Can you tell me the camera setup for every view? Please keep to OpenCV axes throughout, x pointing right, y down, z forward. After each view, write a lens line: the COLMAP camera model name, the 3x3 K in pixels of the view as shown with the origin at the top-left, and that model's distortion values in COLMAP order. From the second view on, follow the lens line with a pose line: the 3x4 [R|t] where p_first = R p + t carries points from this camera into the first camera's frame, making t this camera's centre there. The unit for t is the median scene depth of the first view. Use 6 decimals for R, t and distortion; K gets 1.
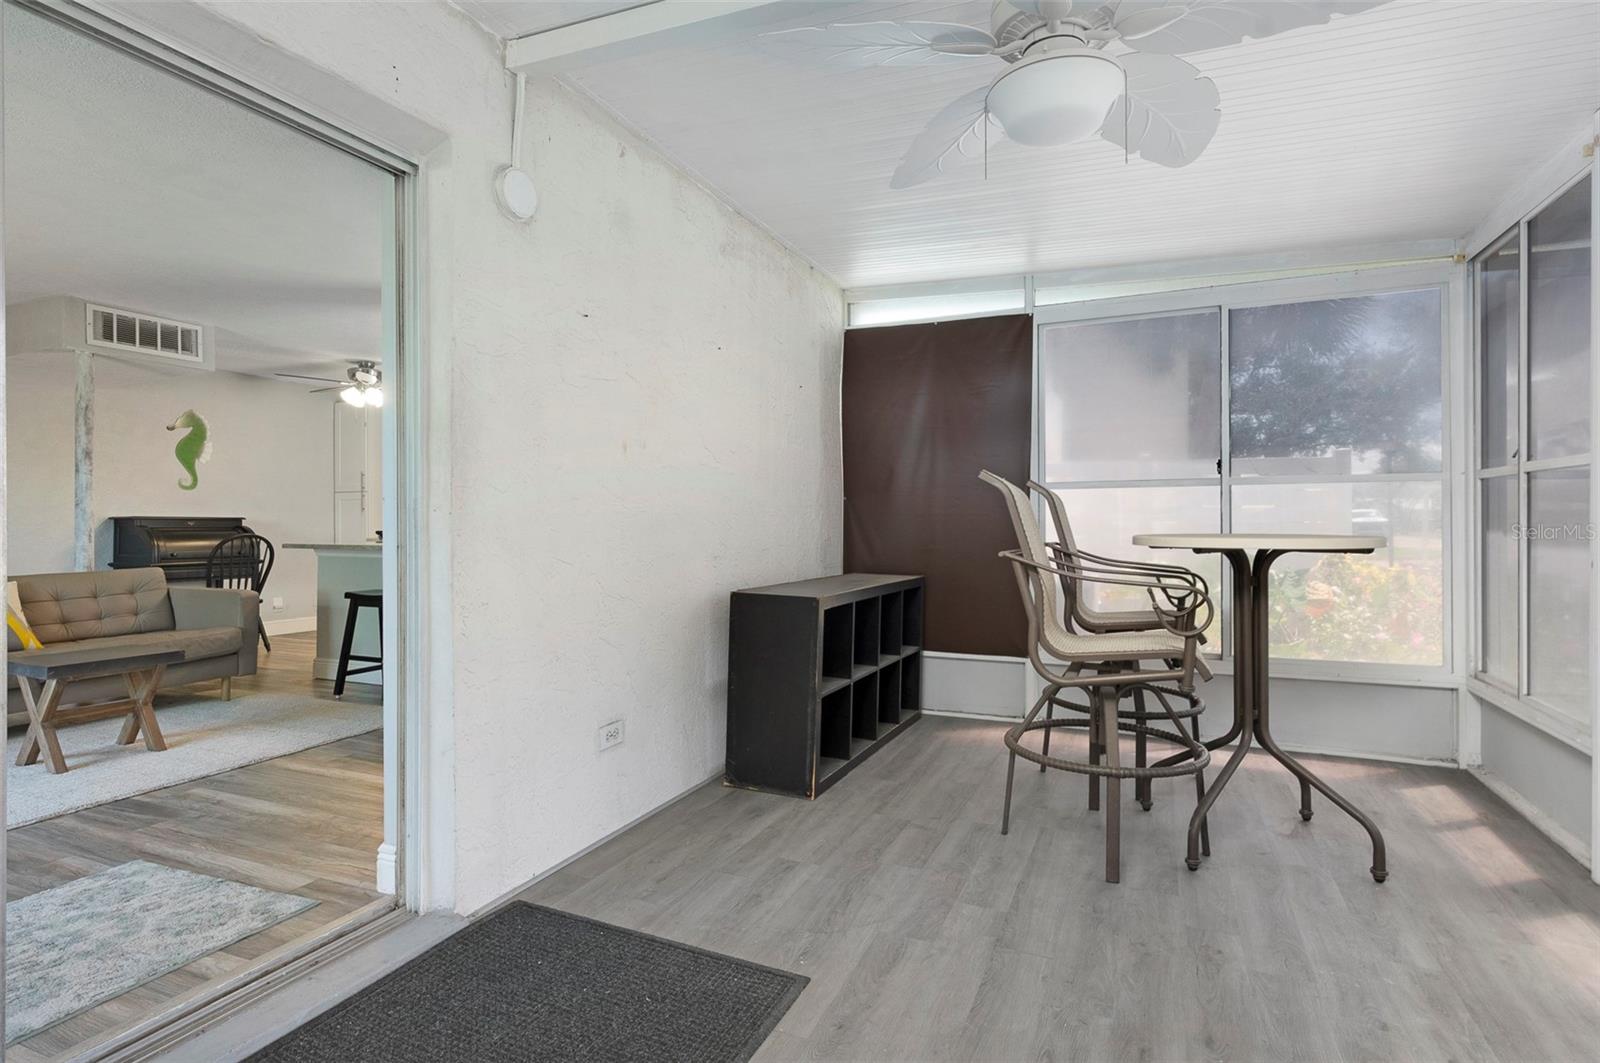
lens RADIAL K [[810.3, 0, 797.8], [0, 810.3, 526.2], [0, 0, 1]] dist [0.002925, -0.000323]
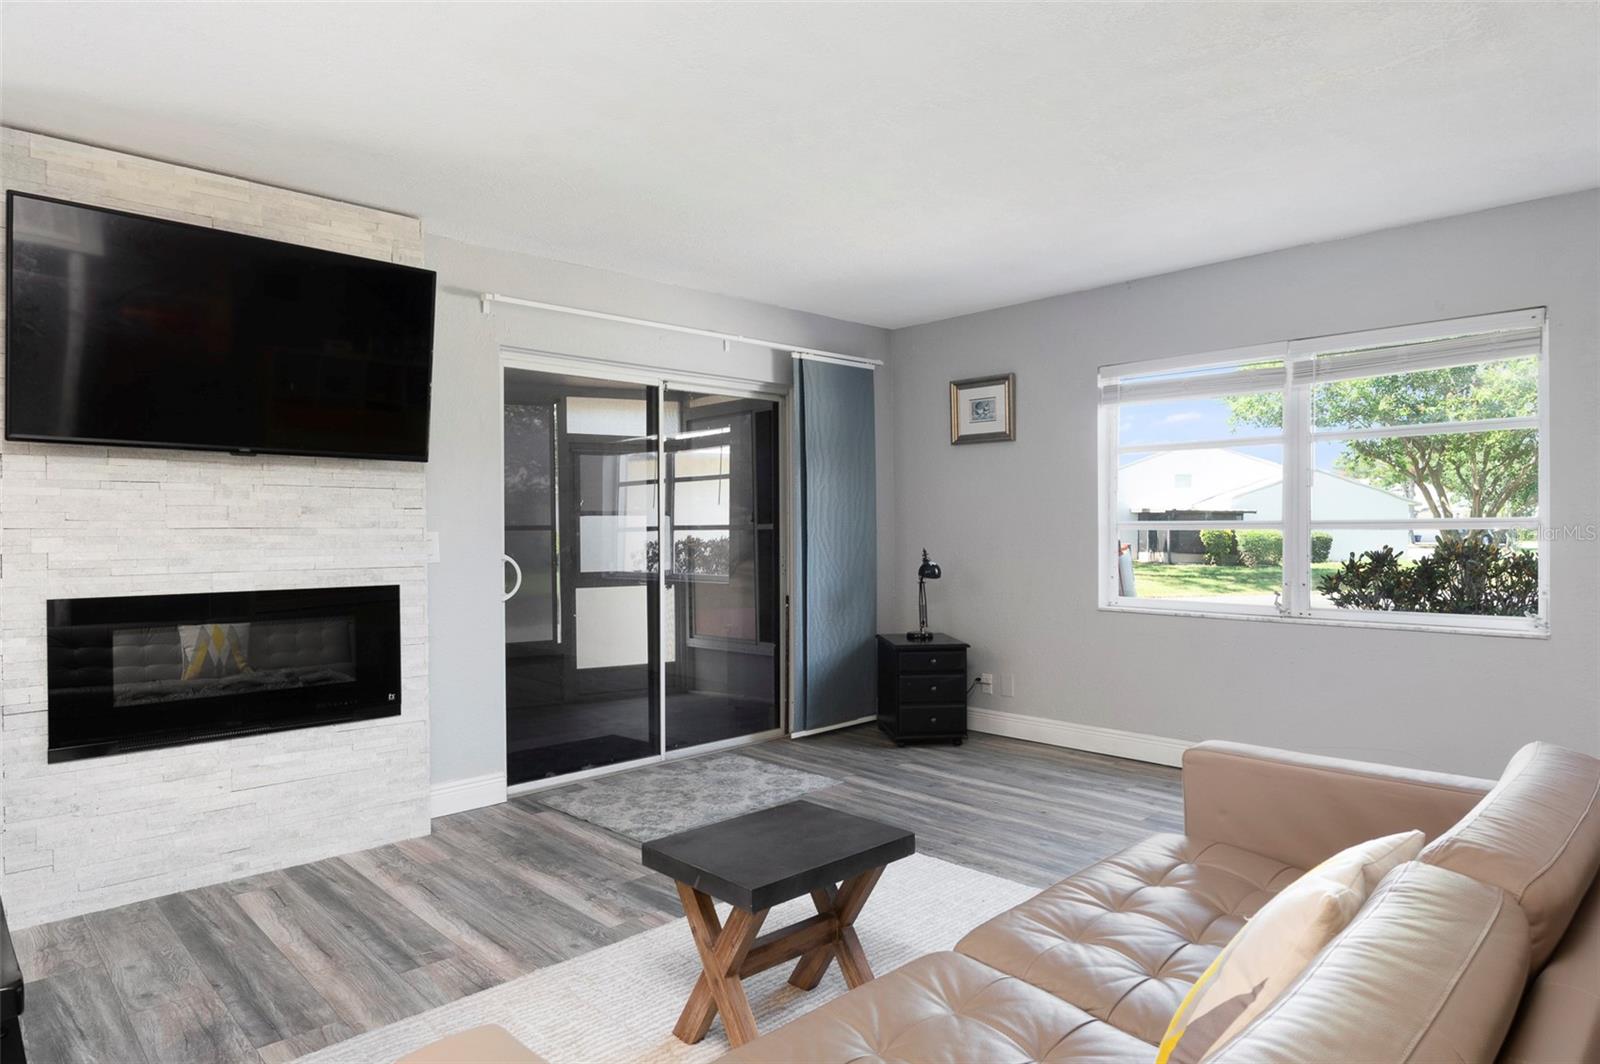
lens RADIAL K [[933.6, 0, 807.1], [0, 933.6, 540.1], [0, 0, 1]] dist [-0.008462, -0.004126]
pose [[-0.924083, 0.009931, 0.382063, -0.556794], [0.013324, 0.999892, 0.006236, -0.020117], [-0.381960, 0.010853, -0.924115, 0.775159]]
